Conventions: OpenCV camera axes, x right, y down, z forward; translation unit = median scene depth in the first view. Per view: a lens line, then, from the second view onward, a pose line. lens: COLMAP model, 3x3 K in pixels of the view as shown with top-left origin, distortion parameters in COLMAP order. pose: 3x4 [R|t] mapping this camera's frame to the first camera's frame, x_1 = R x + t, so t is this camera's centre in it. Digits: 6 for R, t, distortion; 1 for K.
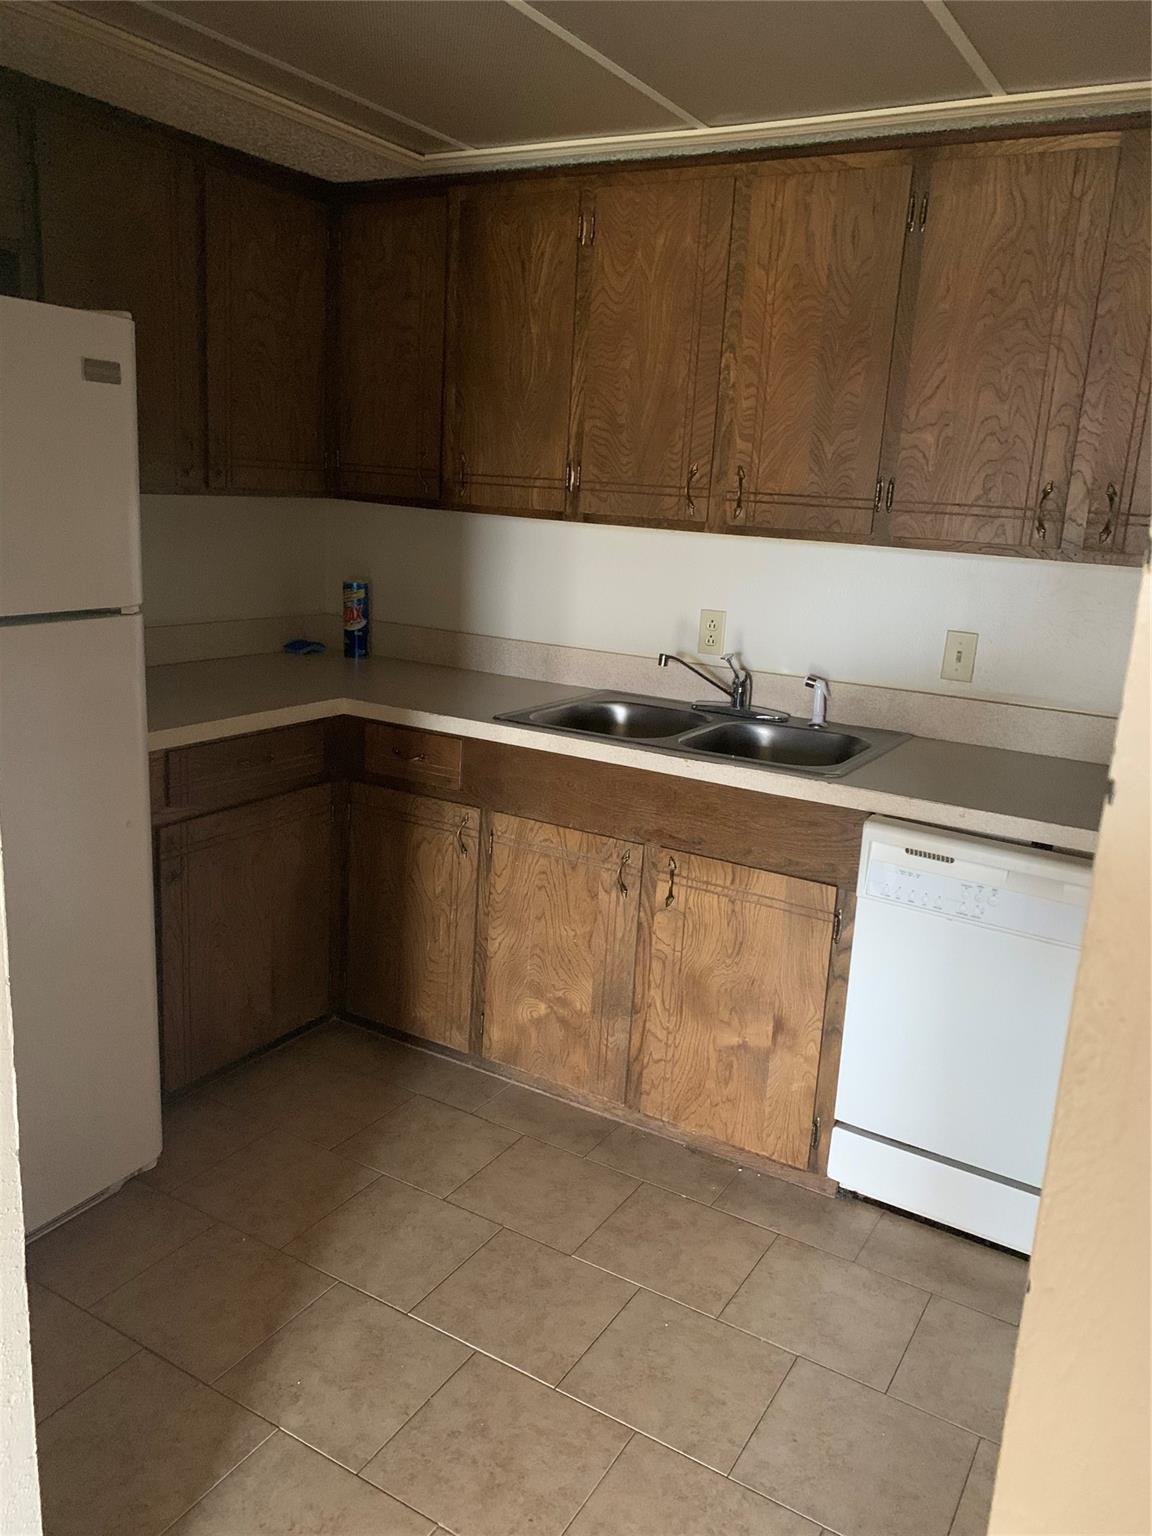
lens RADIAL K [[1152.9, 0, 567.3], [0, 1152.9, 746.8], [0, 0, 1]] dist [0.037043, -0.048789]
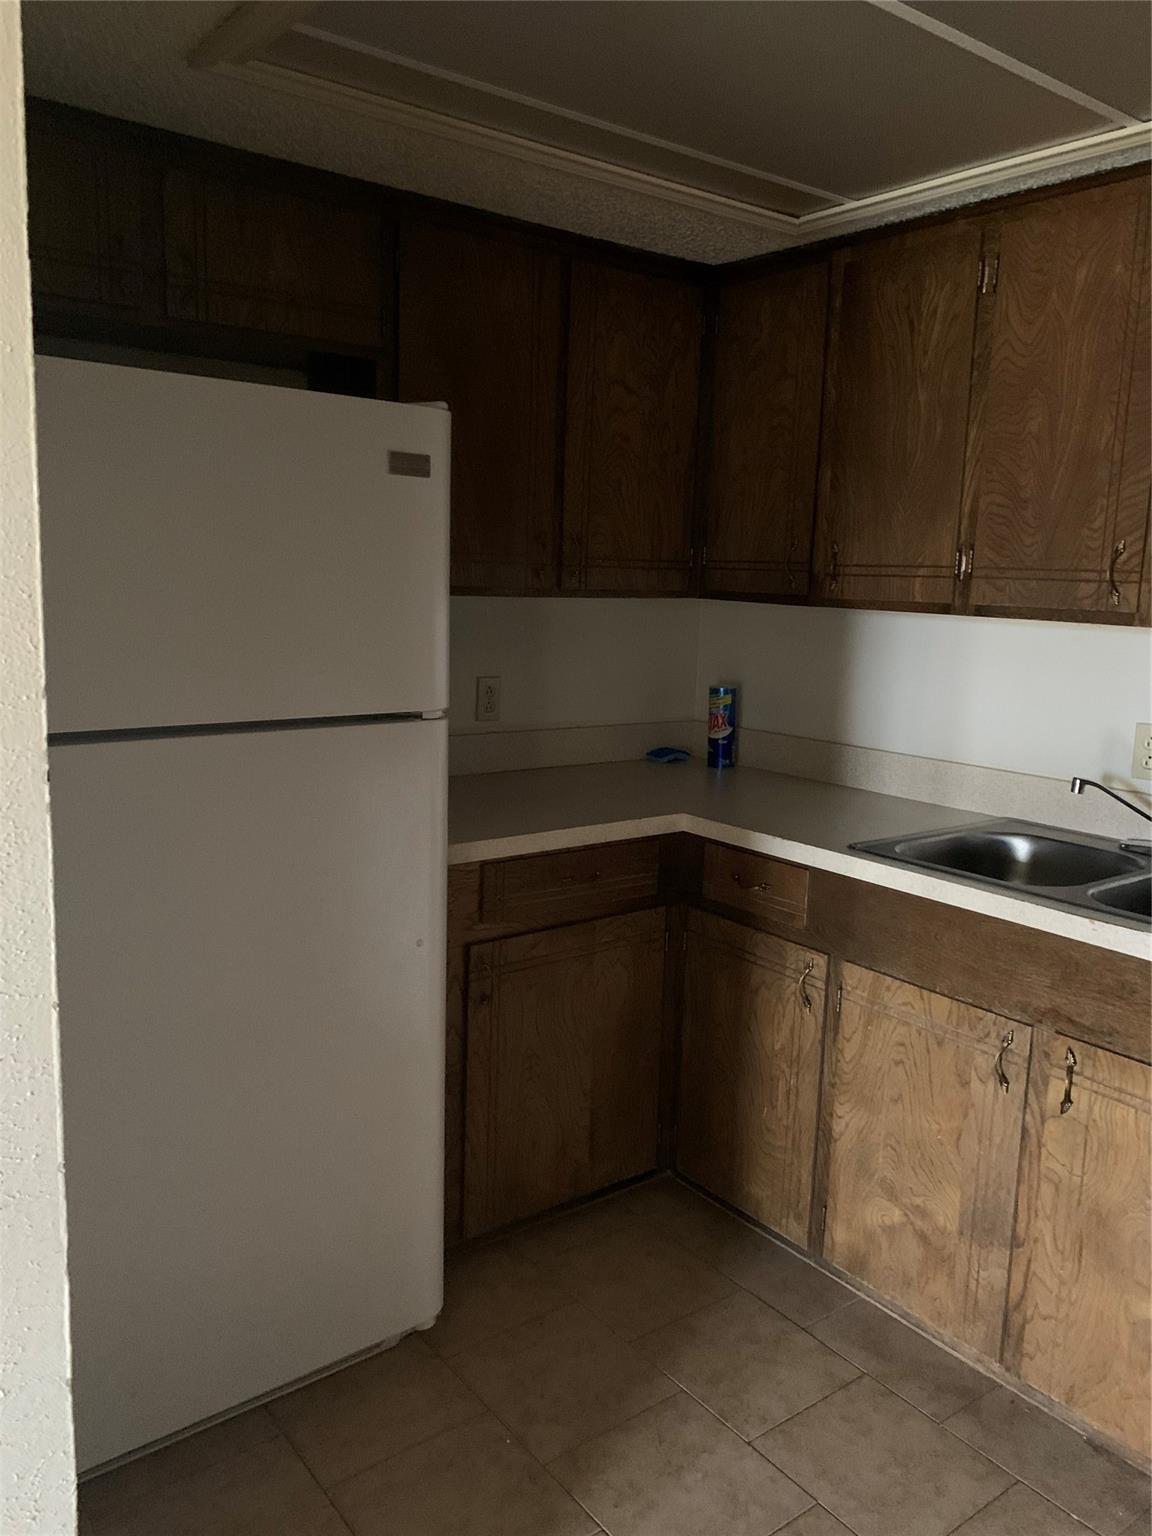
lens RADIAL K [[1152.9, 0, 567.3], [0, 1152.9, 746.8], [0, 0, 1]] dist [0.037043, -0.048789]
pose [[0.928252, 0.029340, -0.370793, 0.058446], [-0.062341, 0.995055, -0.077330, -0.021316], [0.366690, 0.094897, 0.925491, 0.147554]]
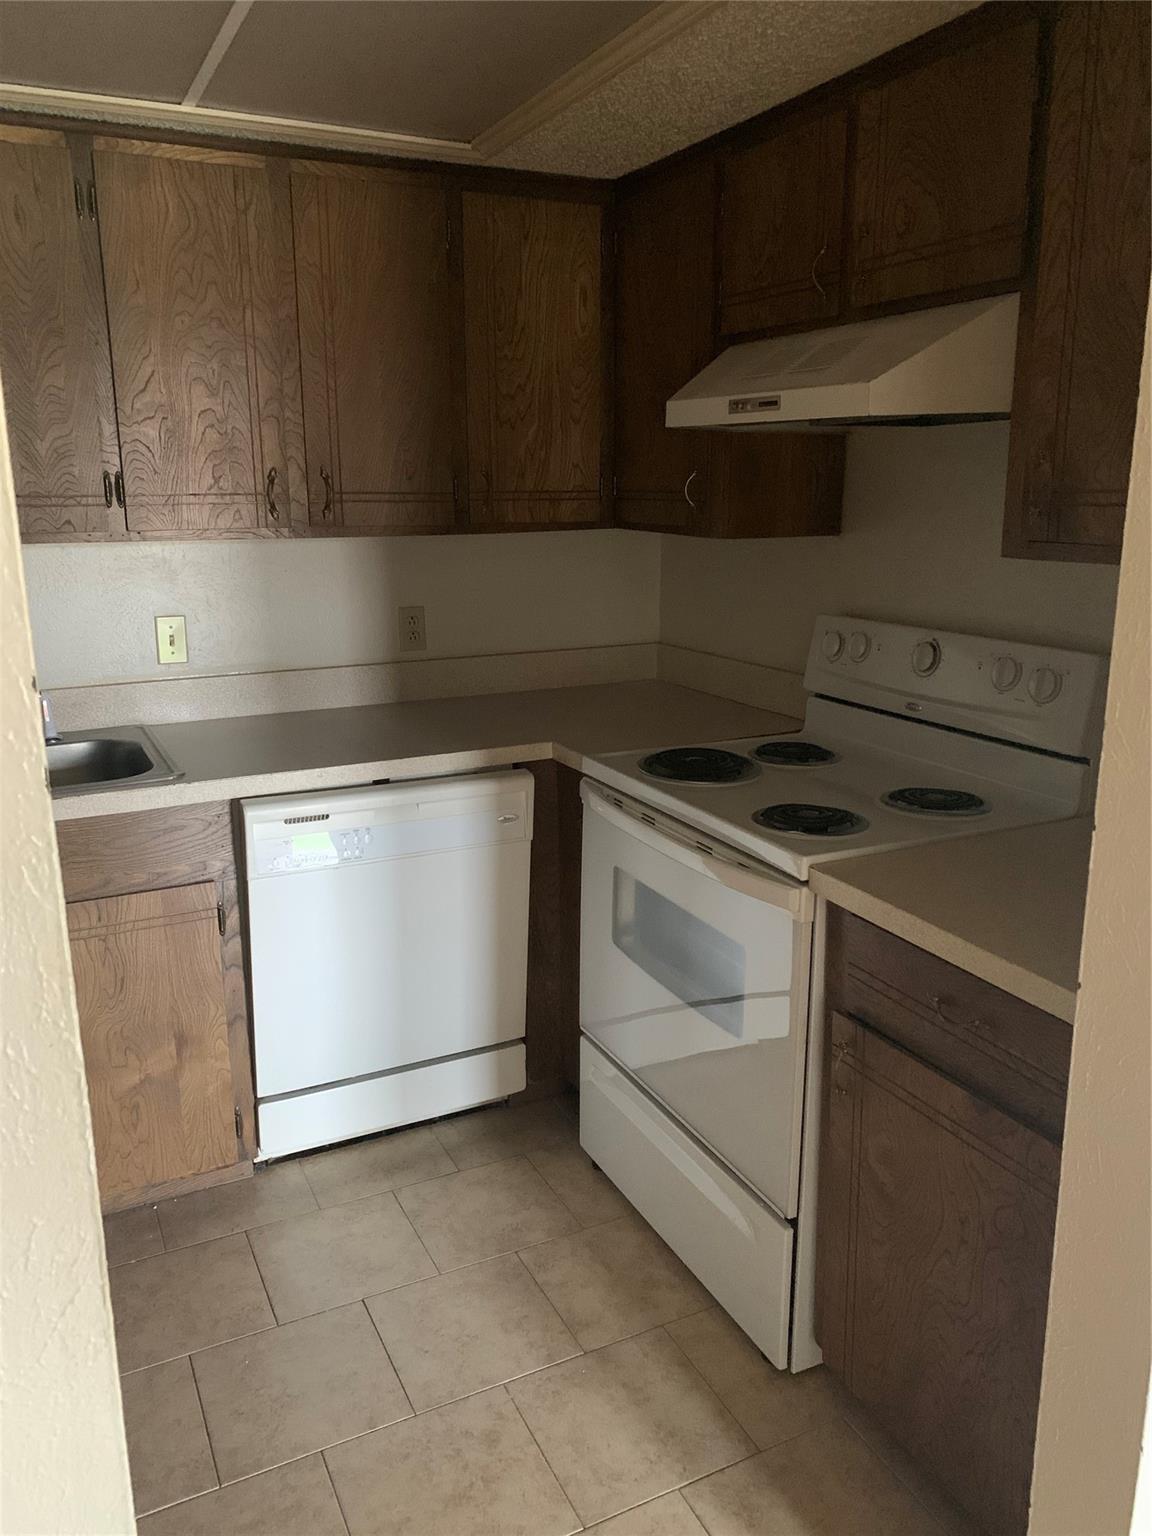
lens RADIAL K [[1175.4, 0, 550.6], [0, 1175.4, 740.1], [0, 0, 1]] dist [0.006627, 0.003054]
pose [[0.548391, -0.247374, 0.798795, -0.351065], [0.225466, 0.963606, 0.143626, -0.069860], [-0.805253, 0.101338, 0.584207, 0.136309]]
